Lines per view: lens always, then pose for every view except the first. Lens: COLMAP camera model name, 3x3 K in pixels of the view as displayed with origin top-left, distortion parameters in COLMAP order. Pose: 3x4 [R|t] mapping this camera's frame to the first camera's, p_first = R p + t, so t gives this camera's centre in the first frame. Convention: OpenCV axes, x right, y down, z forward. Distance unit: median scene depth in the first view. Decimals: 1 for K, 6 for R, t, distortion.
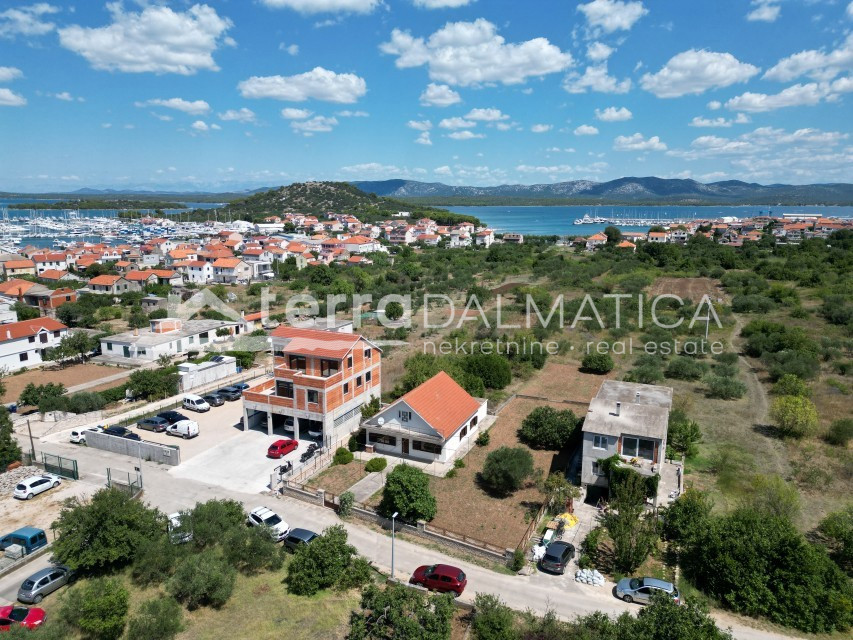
lens RADIAL K [[603.8, 0, 424.3], [0, 603.8, 327.3], [0, 0, 1]] dist [0.061216, -0.048050]
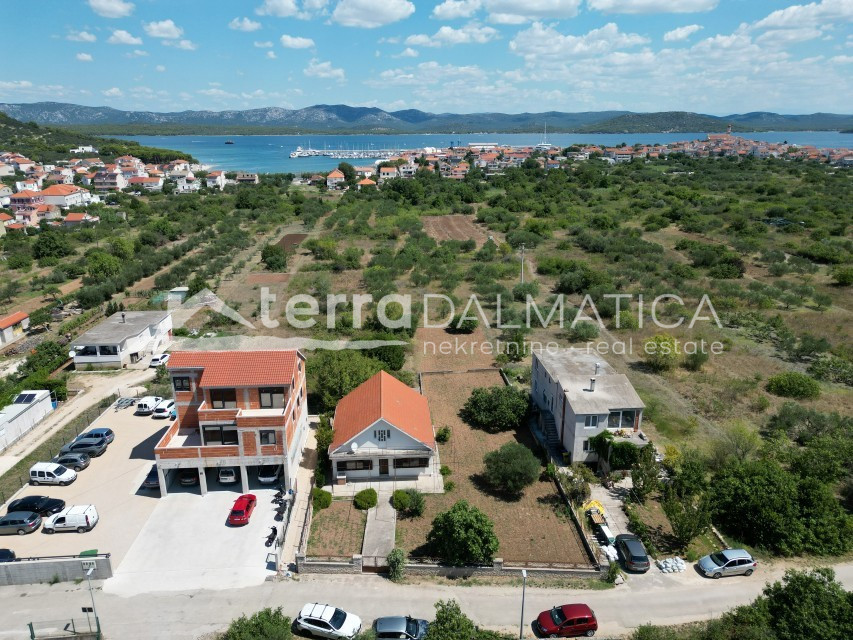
lens RADIAL K [[603.8, 0, 430.7], [0, 603.8, 327.7], [0, 0, 1]] dist [0.061216, -0.048050]
pose [[0.882692, -0.154654, 0.443775, -0.304174], [0.104505, 0.985252, 0.135491, -0.107707], [-0.458185, -0.073220, 0.885836, 0.179538]]
